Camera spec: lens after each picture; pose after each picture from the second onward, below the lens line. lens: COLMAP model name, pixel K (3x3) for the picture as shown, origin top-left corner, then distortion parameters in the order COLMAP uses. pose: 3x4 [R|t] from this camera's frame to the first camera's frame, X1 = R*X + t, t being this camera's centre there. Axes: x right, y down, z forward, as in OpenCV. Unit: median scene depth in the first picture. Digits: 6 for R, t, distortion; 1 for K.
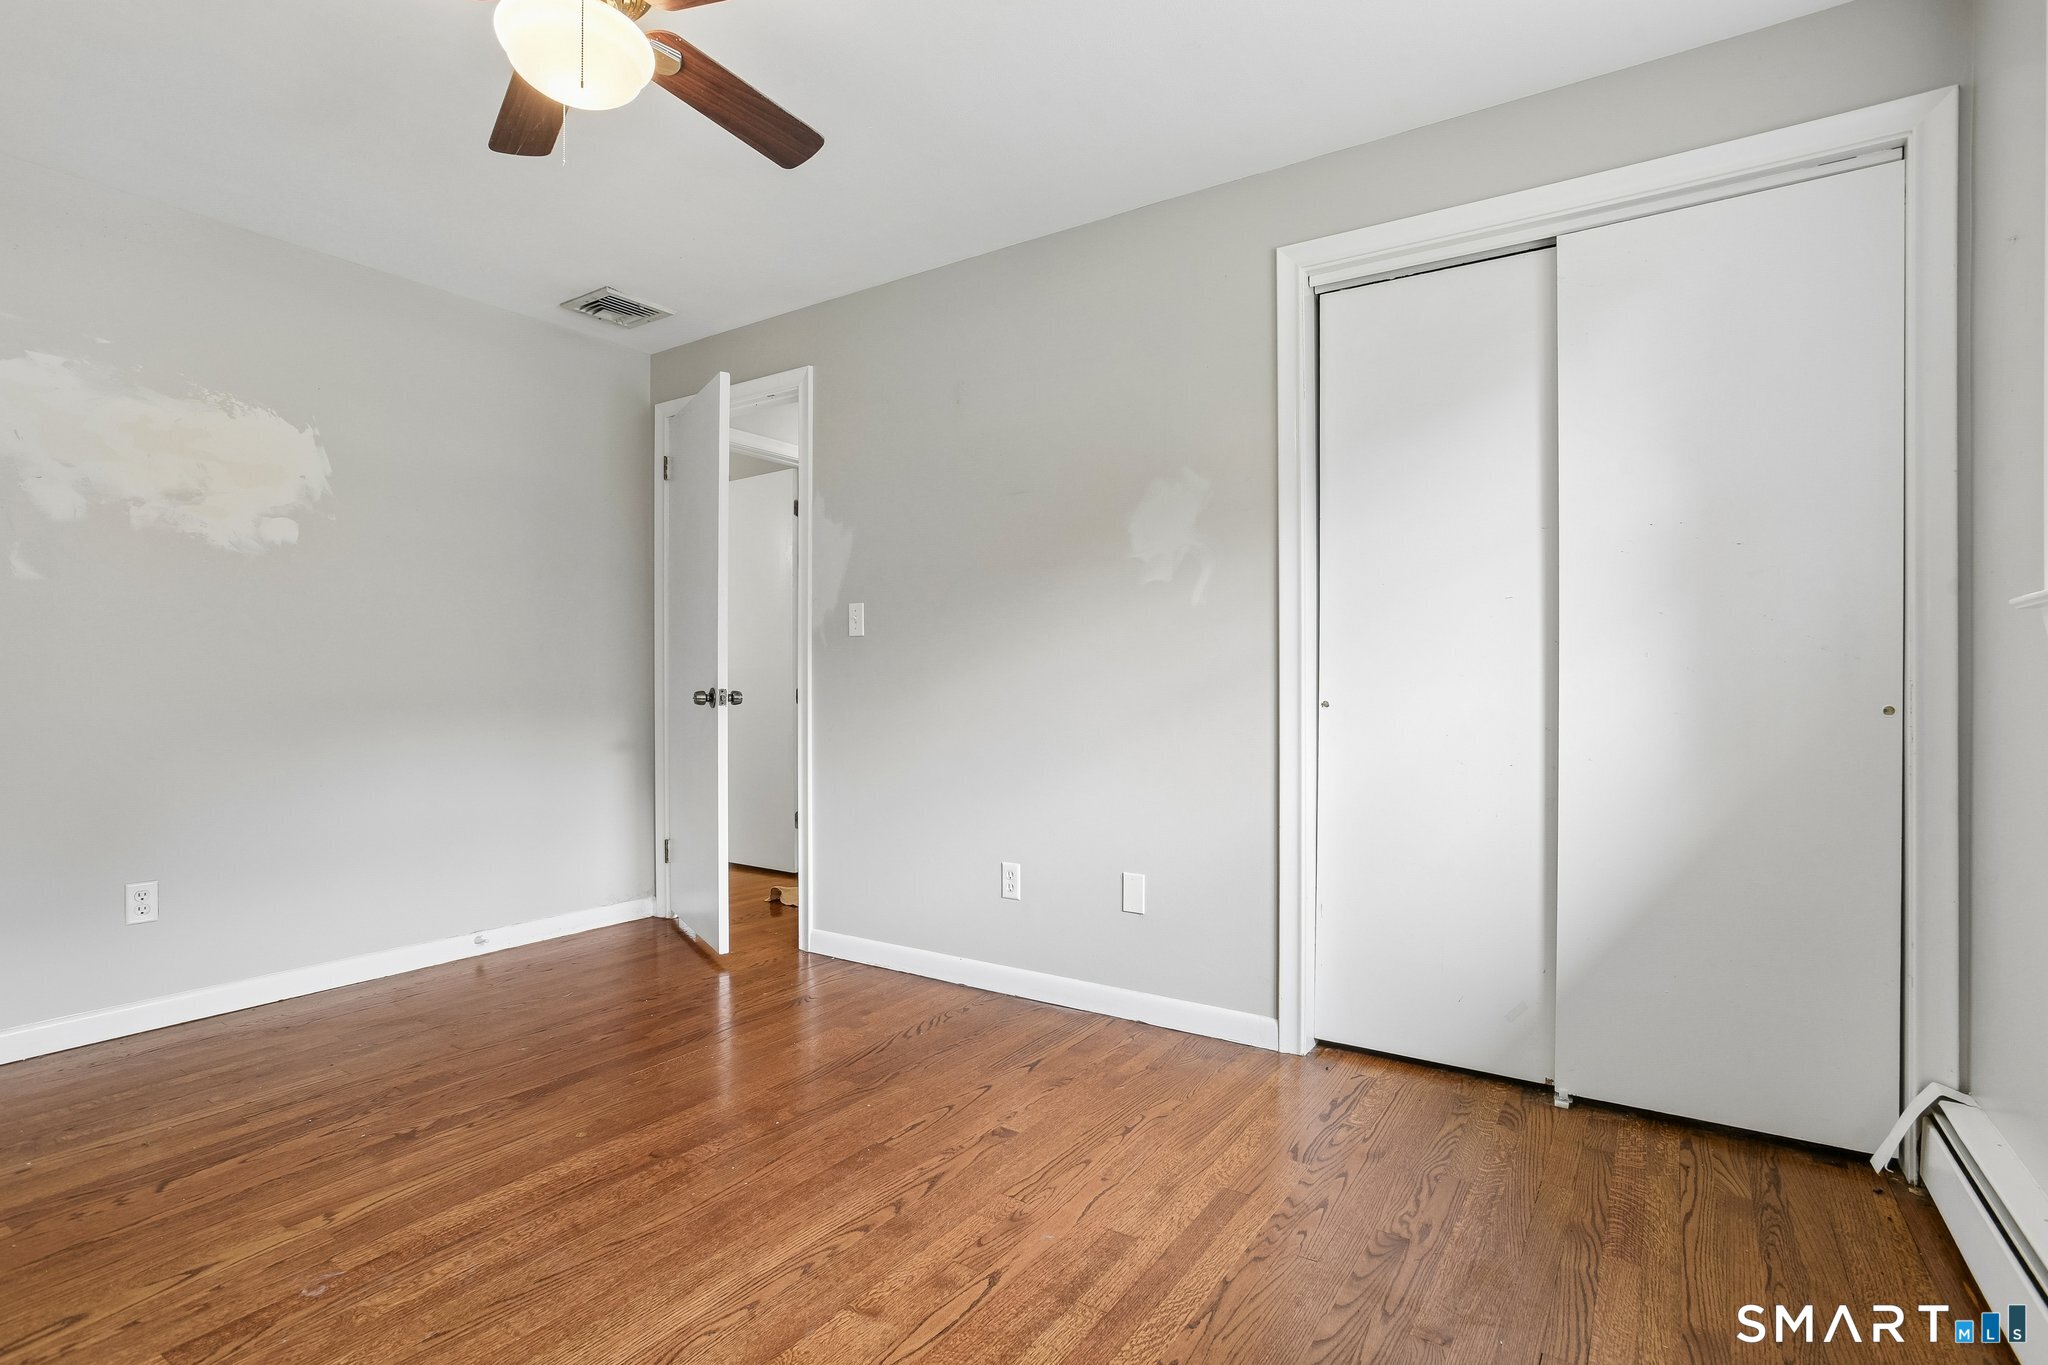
lens RADIAL K [[993.3, 0, 1029.7], [0, 993.3, 674.4], [0, 0, 1]] dist [-0.031805, 0.019738]
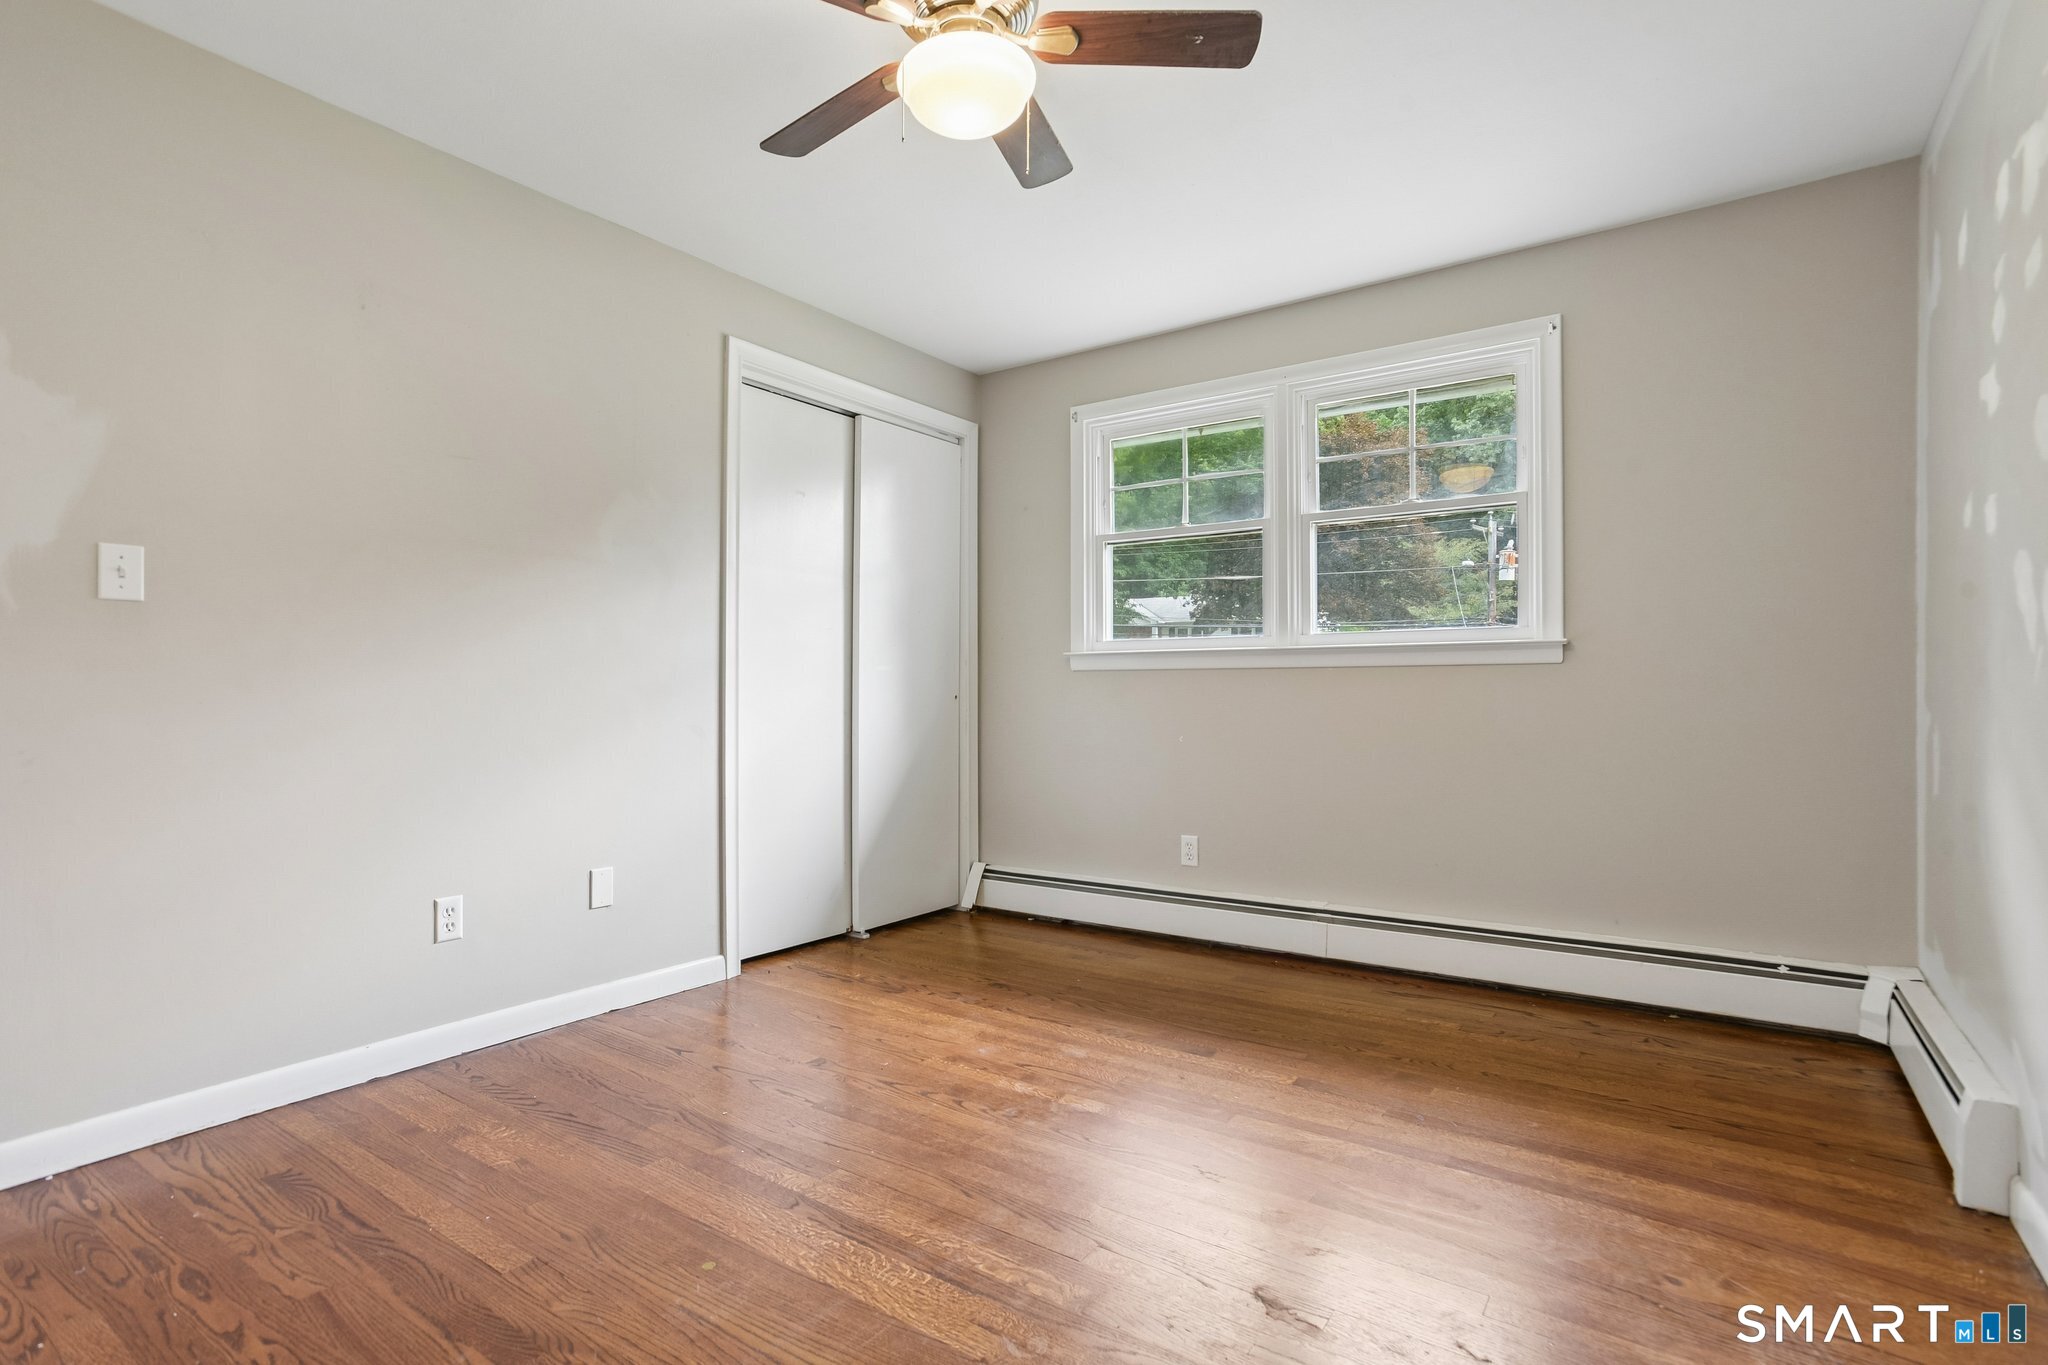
lens RADIAL K [[993.3, 0, 982.3], [0, 993.3, 671.6], [0, 0, 1]] dist [-0.031805, 0.019738]
pose [[0.063725, 0.026797, 0.997608, -0.952022], [0.006686, 0.999606, -0.027278, 0.032383], [-0.997945, 0.008409, 0.063521, 0.587603]]
